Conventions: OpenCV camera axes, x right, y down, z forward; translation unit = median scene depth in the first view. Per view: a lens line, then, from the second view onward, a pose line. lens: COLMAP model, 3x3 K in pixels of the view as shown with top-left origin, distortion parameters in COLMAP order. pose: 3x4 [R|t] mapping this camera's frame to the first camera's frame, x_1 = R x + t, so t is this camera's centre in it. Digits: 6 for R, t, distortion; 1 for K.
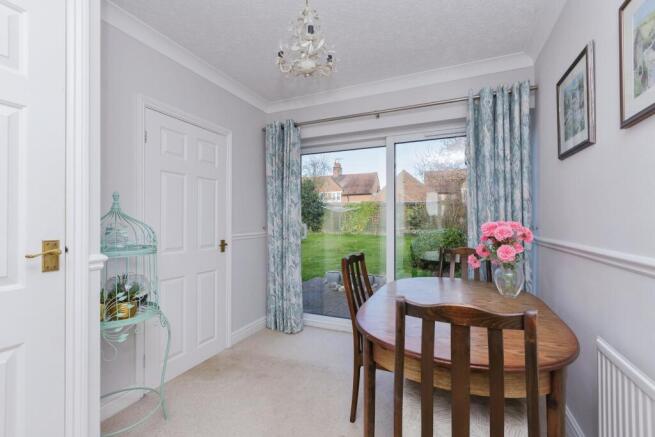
lens RADIAL K [[302.2, 0, 327.5], [0, 302.2, 218.8], [0, 0, 1]] dist [0.003328, 0.001030]
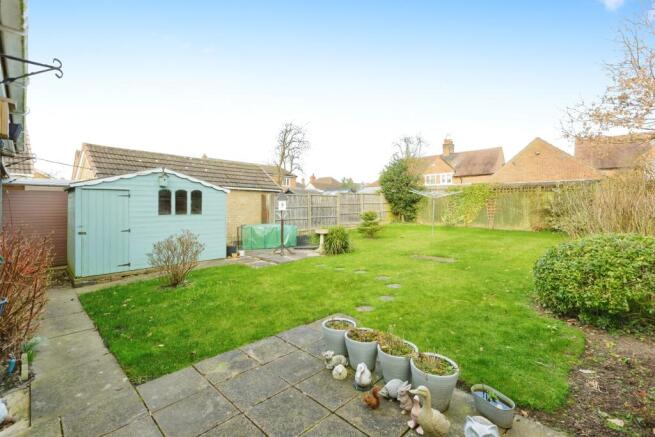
lens RADIAL K [[302.2, 0, 323.9], [0, 302.2, 208.8], [0, 0, 1]] dist [0.003328, 0.001030]
pose [[0.927451, 0.001979, -0.373939, 0.052119], [0.003723, 0.999888, 0.014525, -0.005829], [0.373926, -0.014863, 0.927339, 0.150337]]
